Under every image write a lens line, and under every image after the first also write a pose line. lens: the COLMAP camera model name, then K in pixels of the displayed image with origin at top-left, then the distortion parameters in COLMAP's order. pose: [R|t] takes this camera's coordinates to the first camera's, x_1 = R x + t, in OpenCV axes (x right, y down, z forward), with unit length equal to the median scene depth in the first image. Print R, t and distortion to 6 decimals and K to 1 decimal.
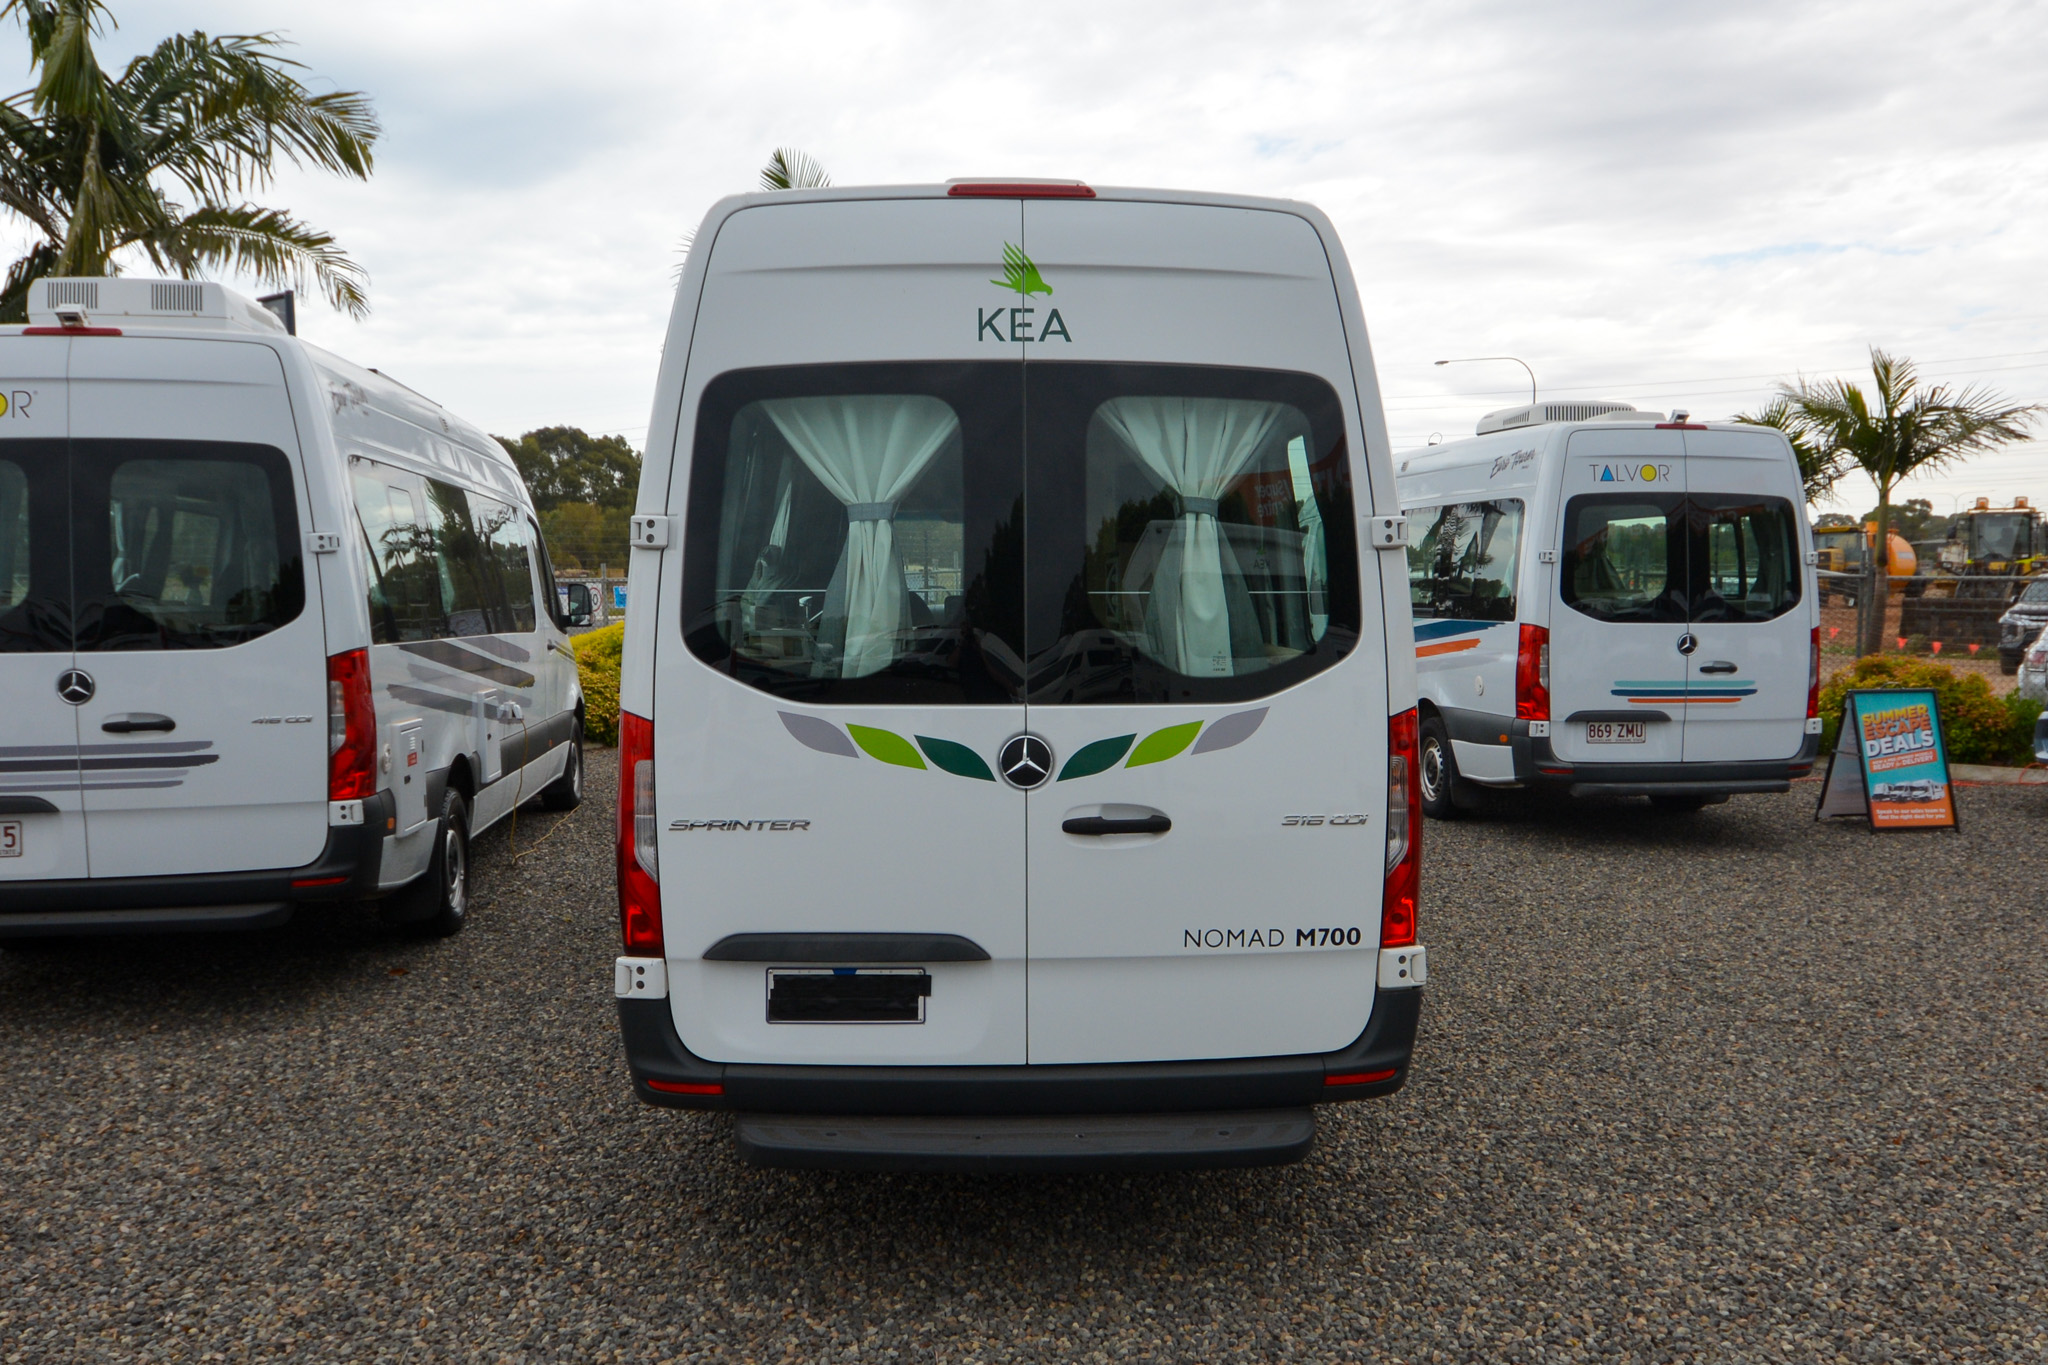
lens RADIAL K [[998.4, 0, 1022.0], [0, 998.4, 687.1], [0, 0, 1]] dist [0.005822, -0.000786]
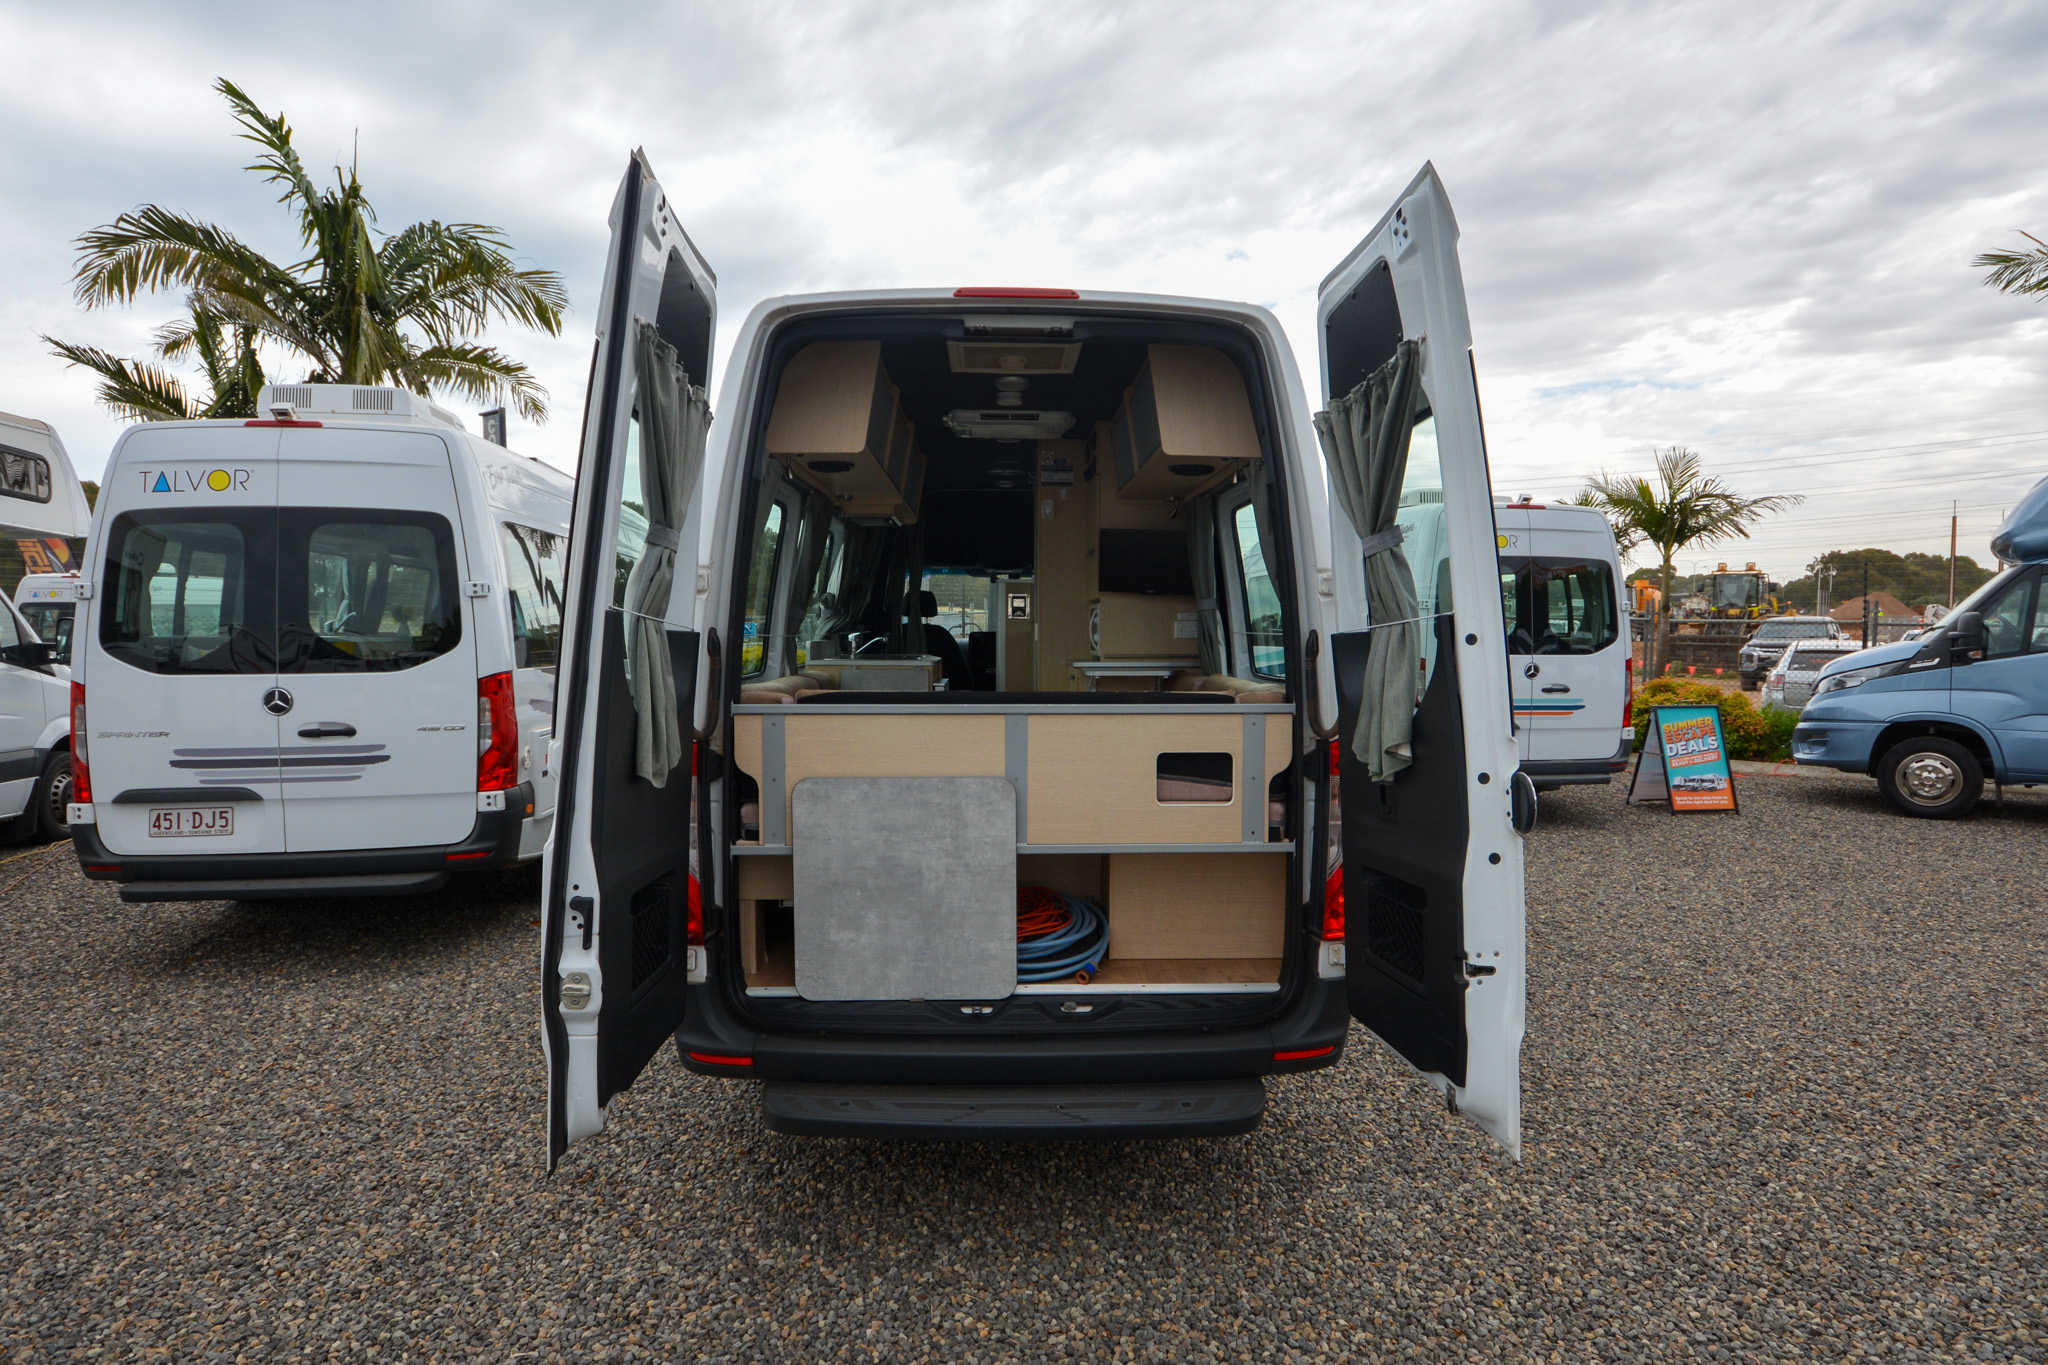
lens RADIAL K [[977.9, 0, 992.5], [0, 977.9, 707.0], [0, 0, 1]] dist [0.008093, -0.000746]
pose [[0.999984, 0.004812, -0.002821, -0.024889], [-0.004880, 0.999682, -0.024726, 0.023861], [0.002701, 0.024739, 0.999690, -0.173965]]
